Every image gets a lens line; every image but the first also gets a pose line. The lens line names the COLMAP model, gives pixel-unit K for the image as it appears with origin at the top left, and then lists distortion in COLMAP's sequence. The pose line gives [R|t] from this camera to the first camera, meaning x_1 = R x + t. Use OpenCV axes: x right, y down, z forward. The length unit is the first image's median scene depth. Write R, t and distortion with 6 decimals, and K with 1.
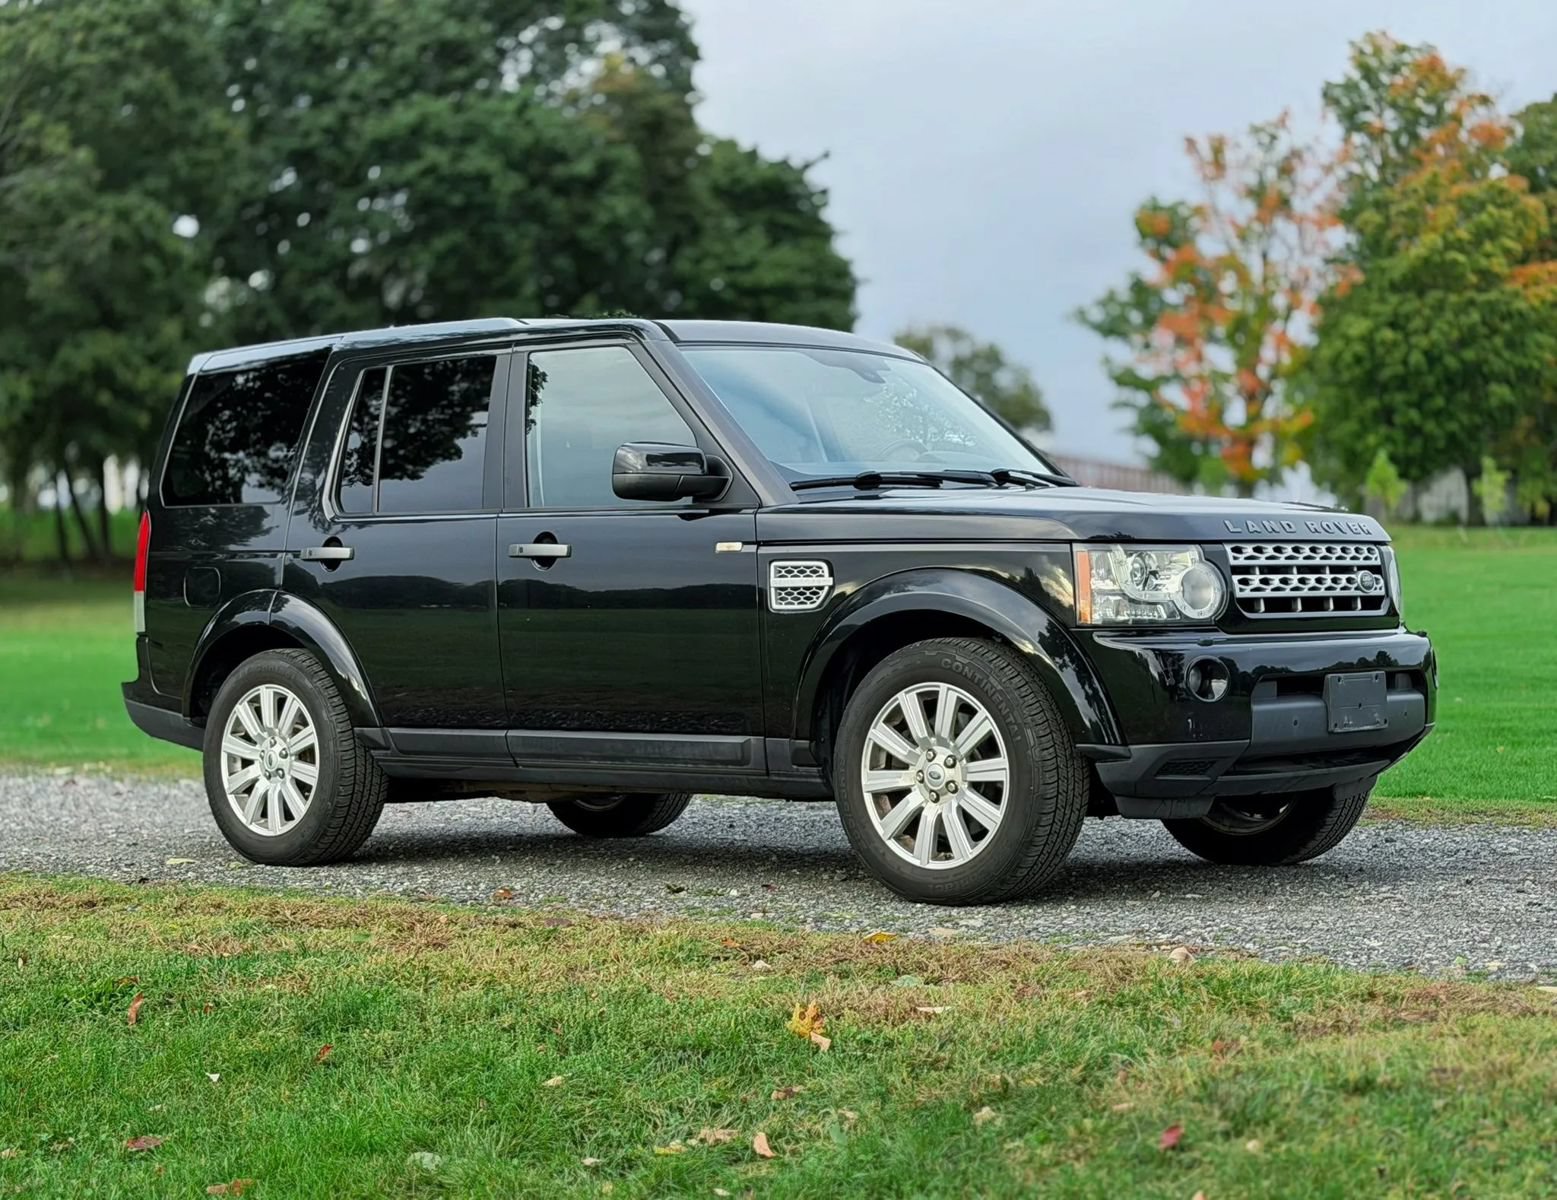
lens RADIAL K [[2772.0, 0, 795.1], [0, 2772.0, 612.1], [0, 0, 1]] dist [0.131299, 0.000000]
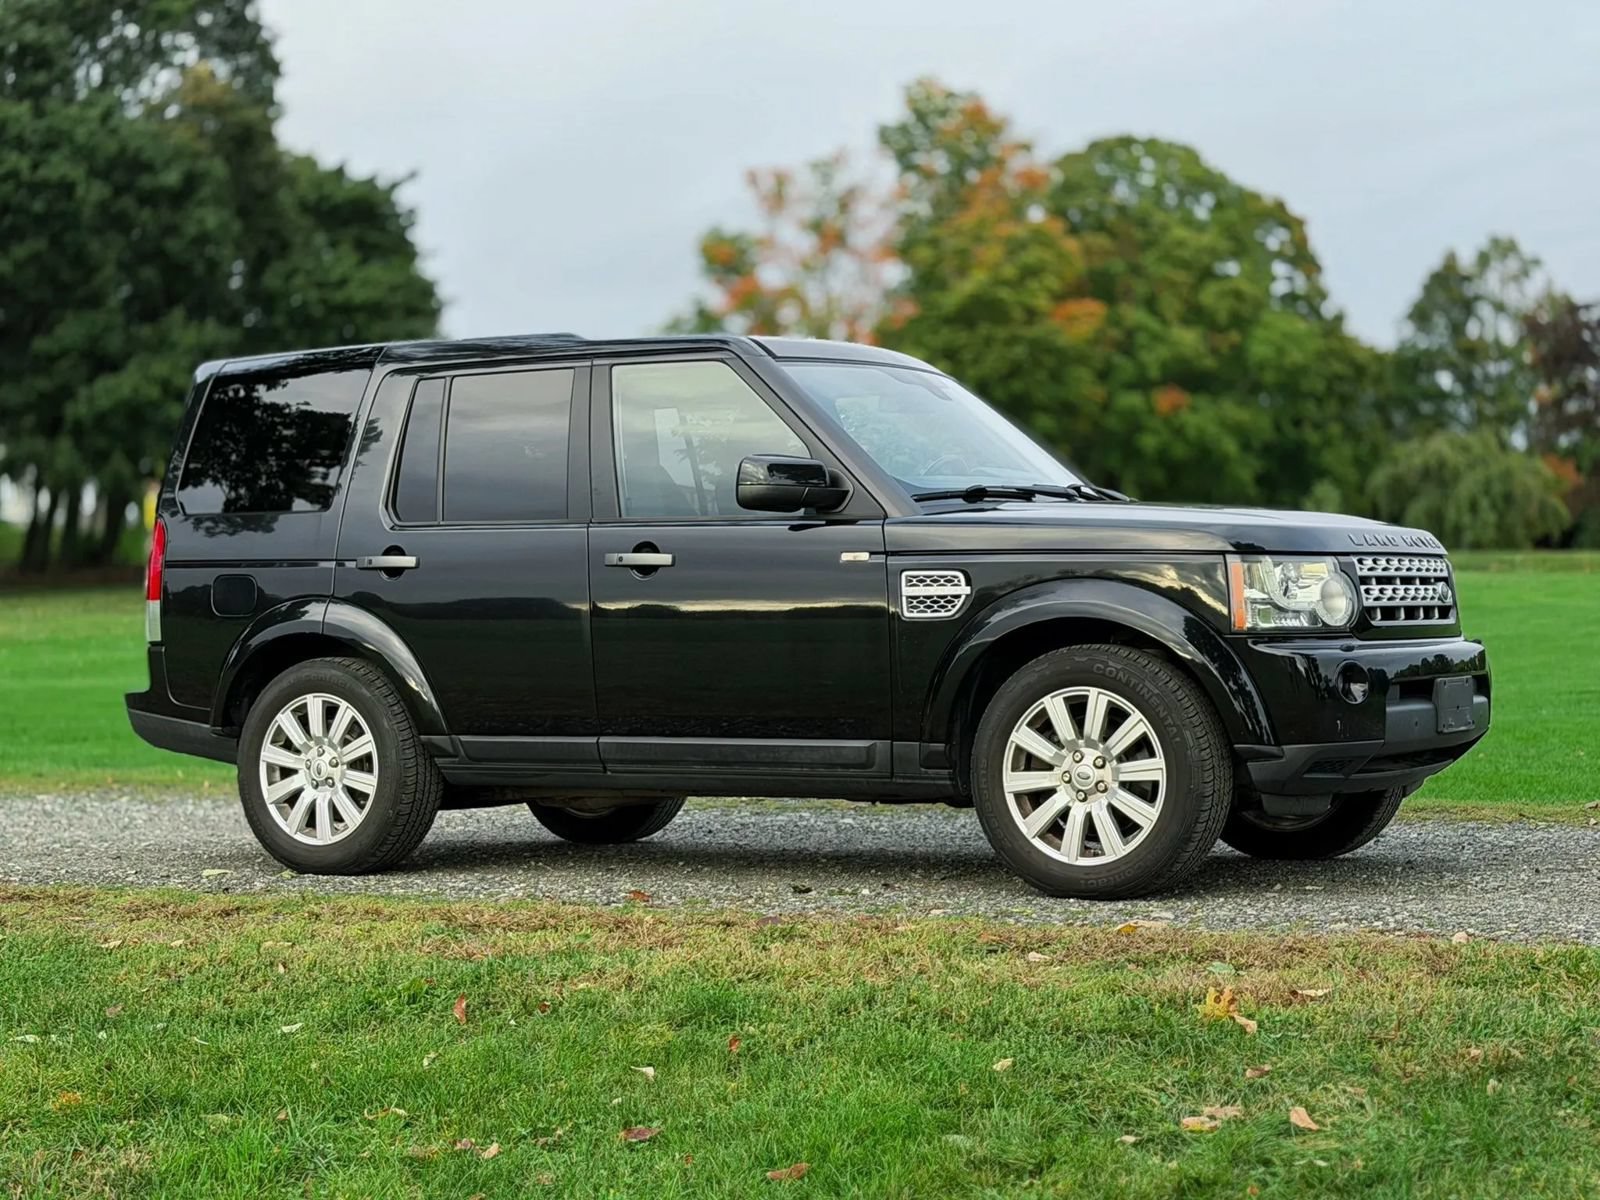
lens RADIAL K [[2706.4, 0, 829.0], [0, 2706.4, 627.4], [0, 0, 1]] dist [0.141714, 0.000000]
pose [[0.984253, 0.000653, 0.176766, -0.209588], [-0.000545, 1.000000, -0.000661, 0.003439], [-0.176766, 0.000554, 0.984253, 0.011780]]
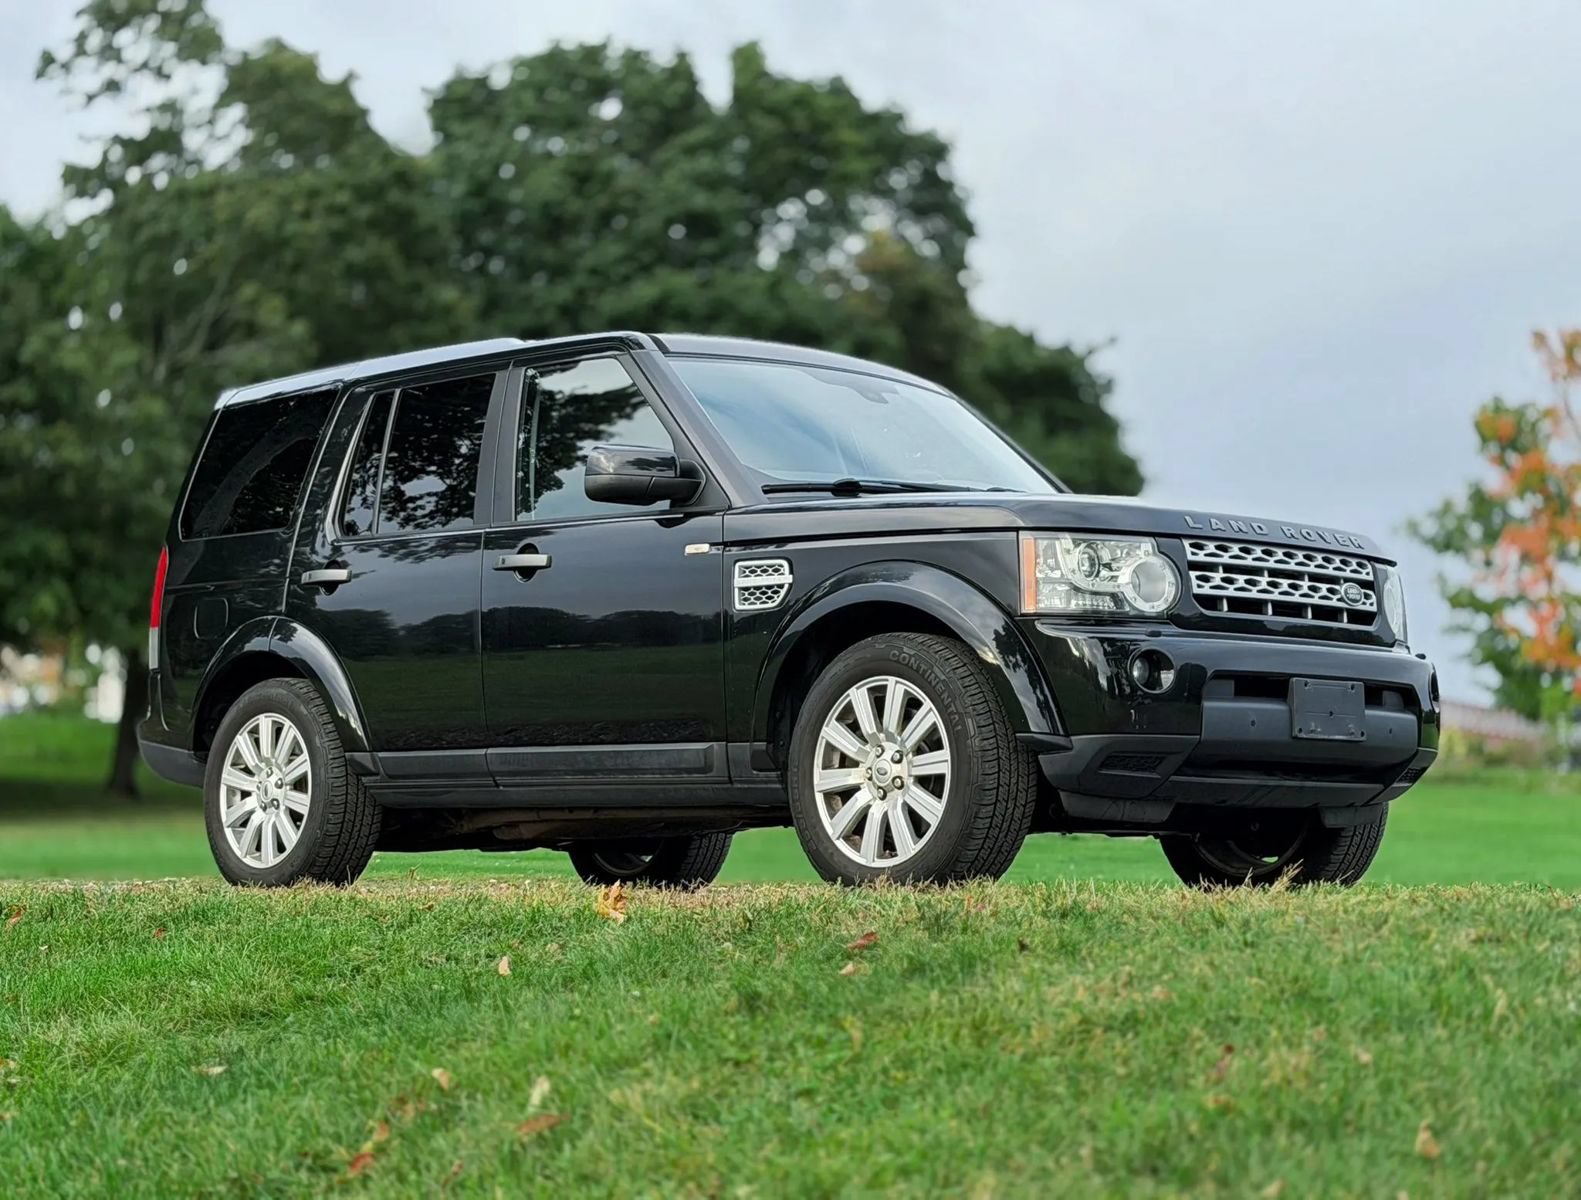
lens RADIAL K [[3118.5, 0, 804.4], [0, 3118.5, 590.8], [0, 0, 1]] dist [0.151057, 0.000000]
pose [[0.995442, 0.017219, -0.093798, 0.116688], [-0.025313, 0.995991, -0.085797, 0.084398], [0.091945, 0.087780, 0.991887, -0.088336]]
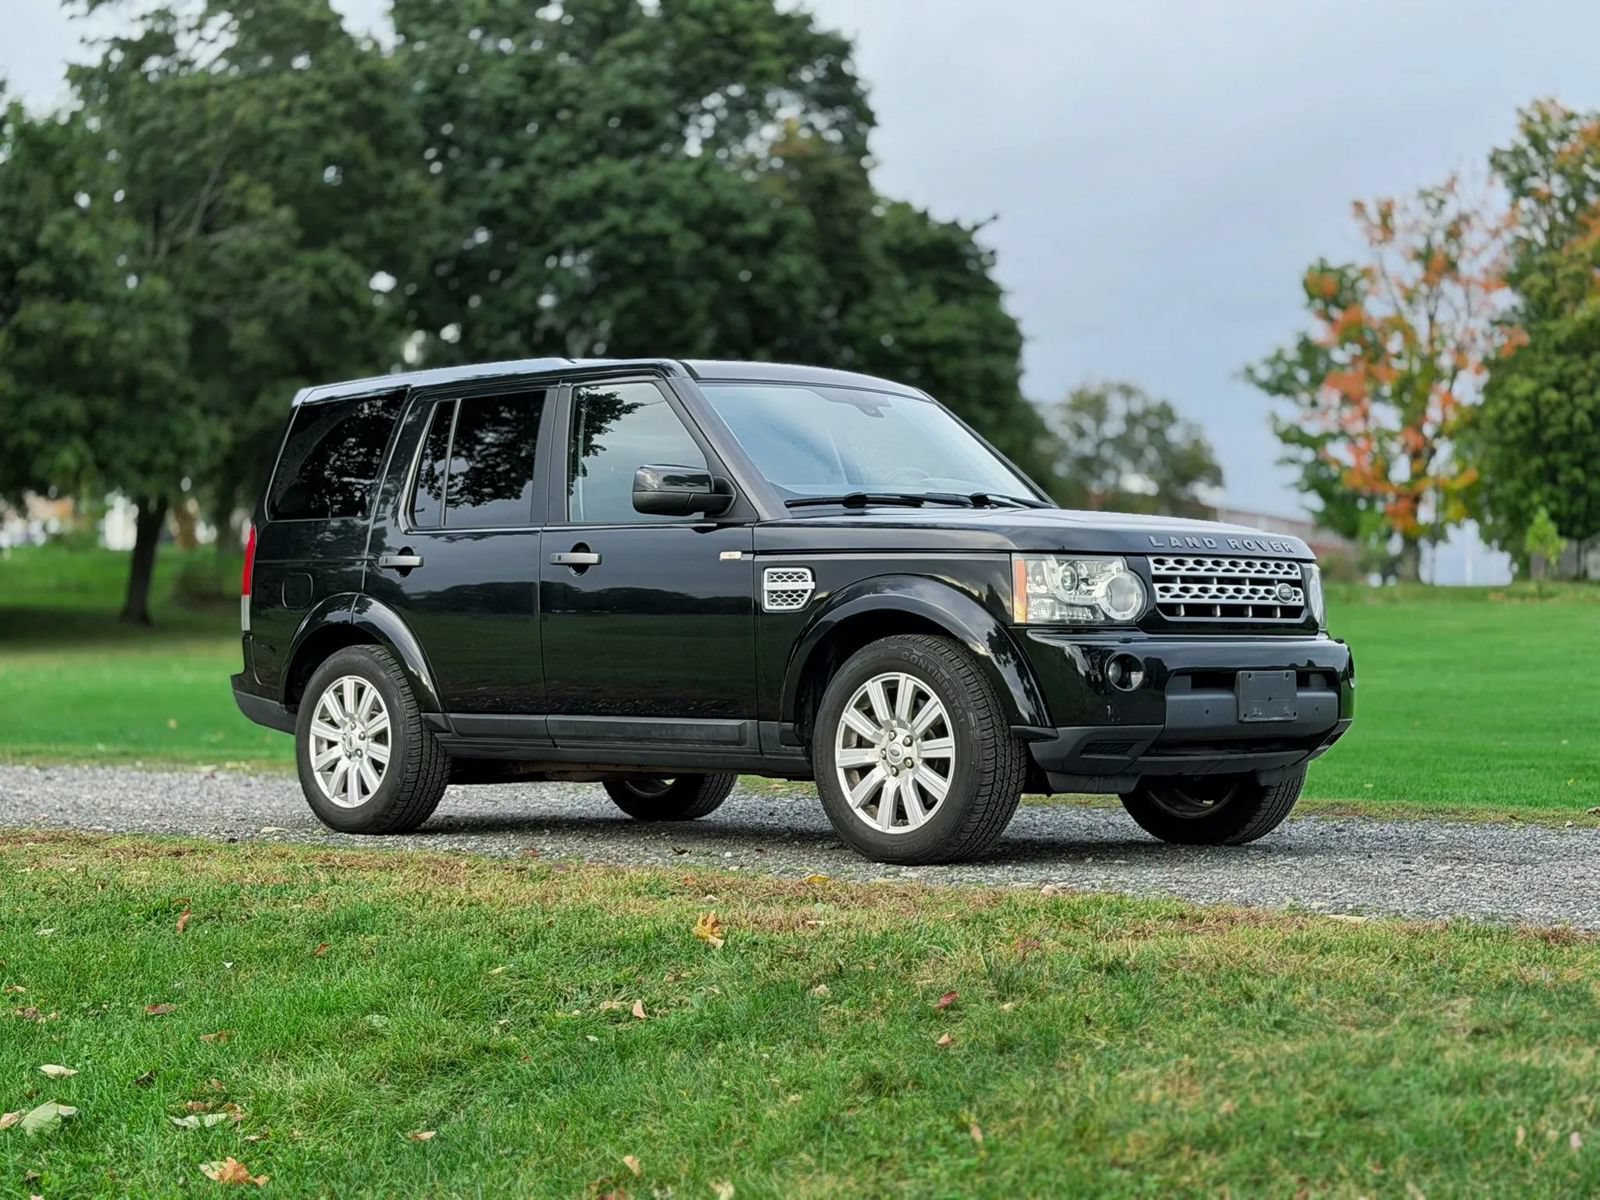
lens RADIAL K [[2706.4, 0, 825.8], [0, 2706.4, 589.7], [0, 0, 1]] dist [0.141714, 0.000000]
pose [[0.998413, 0.014022, -0.054535, 0.076790], [-0.015438, 0.999552, -0.025627, 0.018933], [0.054151, 0.026428, 0.998183, -0.121556]]
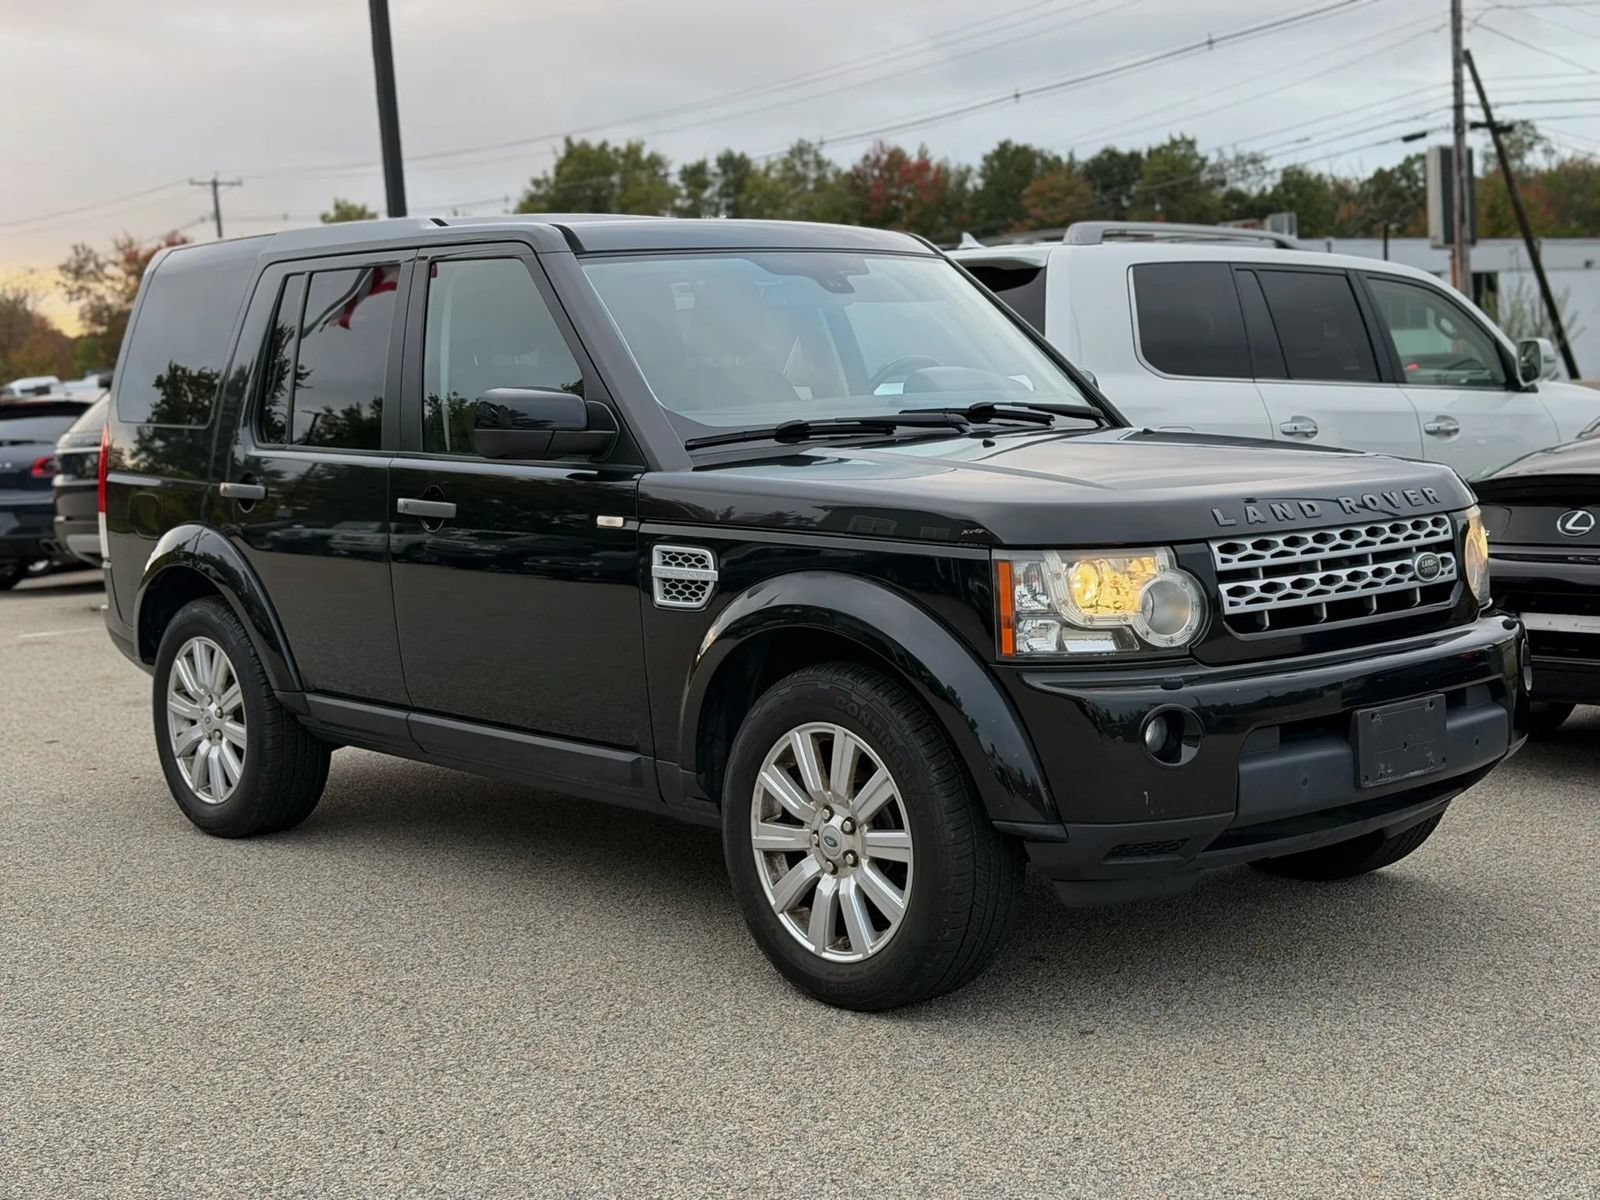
lens RADIAL K [[2270.8, 0, 841.3], [0, 2270.8, 595.3], [0, 0, 1]] dist [0.052769, 0.000000]
pose [[0.990726, -0.000109, -0.135876, 0.129552], [0.014736, 0.994187, 0.106652, -0.070853], [0.135075, -0.107665, 0.984969, 0.362509]]
